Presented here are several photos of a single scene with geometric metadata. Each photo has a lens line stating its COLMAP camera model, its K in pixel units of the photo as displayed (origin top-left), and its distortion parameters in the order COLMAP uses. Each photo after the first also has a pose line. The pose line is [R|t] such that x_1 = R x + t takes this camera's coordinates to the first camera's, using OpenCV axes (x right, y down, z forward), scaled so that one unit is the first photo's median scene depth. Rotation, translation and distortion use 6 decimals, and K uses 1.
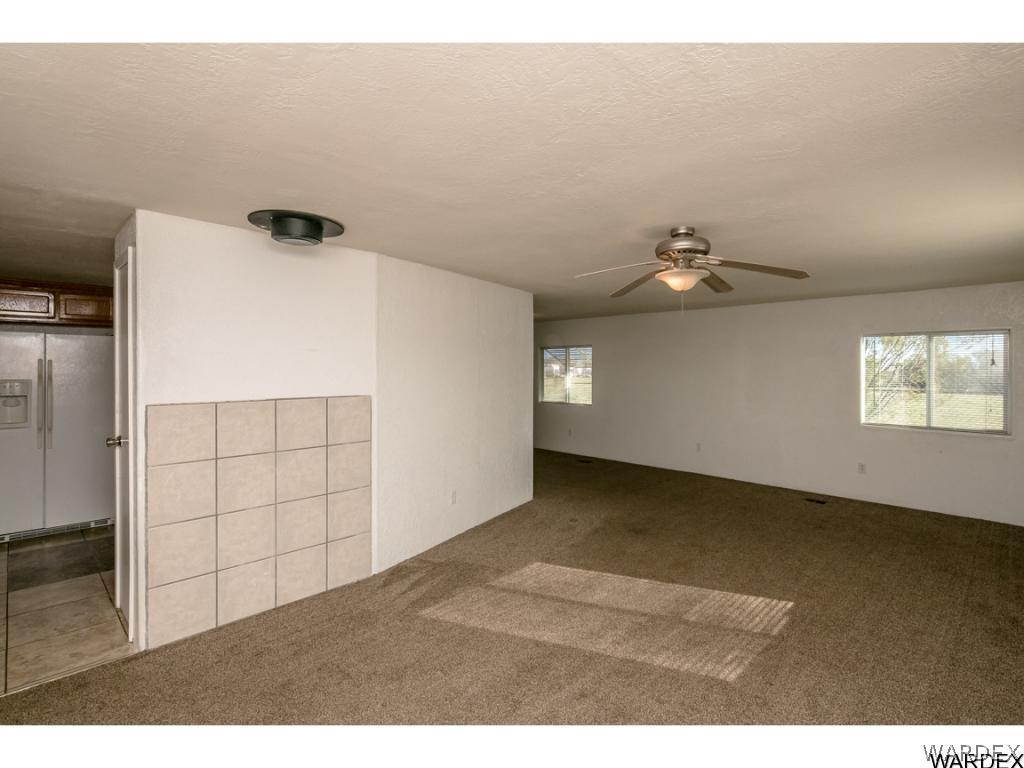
lens RADIAL K [[485.2, 0, 512.5], [0, 485.2, 370.4], [0, 0, 1]] dist [0.000045, -0.000035]
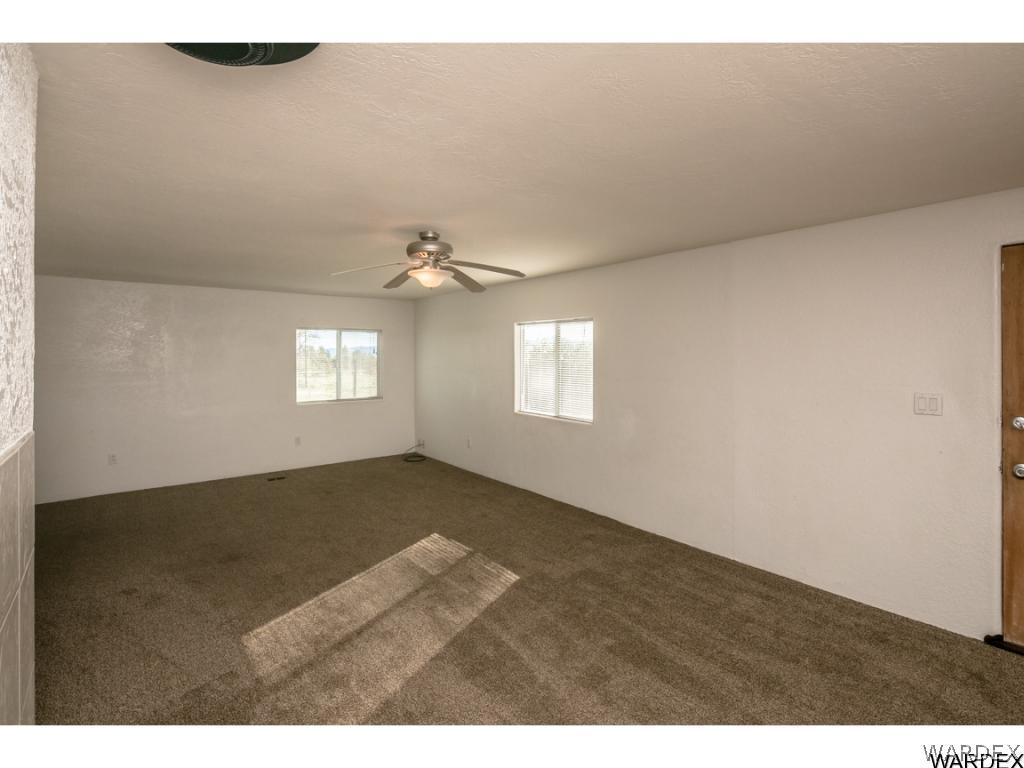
lens RADIAL K [[491.8, 0, 510.0], [0, 491.8, 353.8], [0, 0, 1]] dist [0.000418, 0.000012]
pose [[0.116734, -0.003638, 0.993157, -0.692668], [0.011598, 0.999930, 0.002299, -0.009480], [-0.993095, 0.011250, 0.116768, 0.610031]]
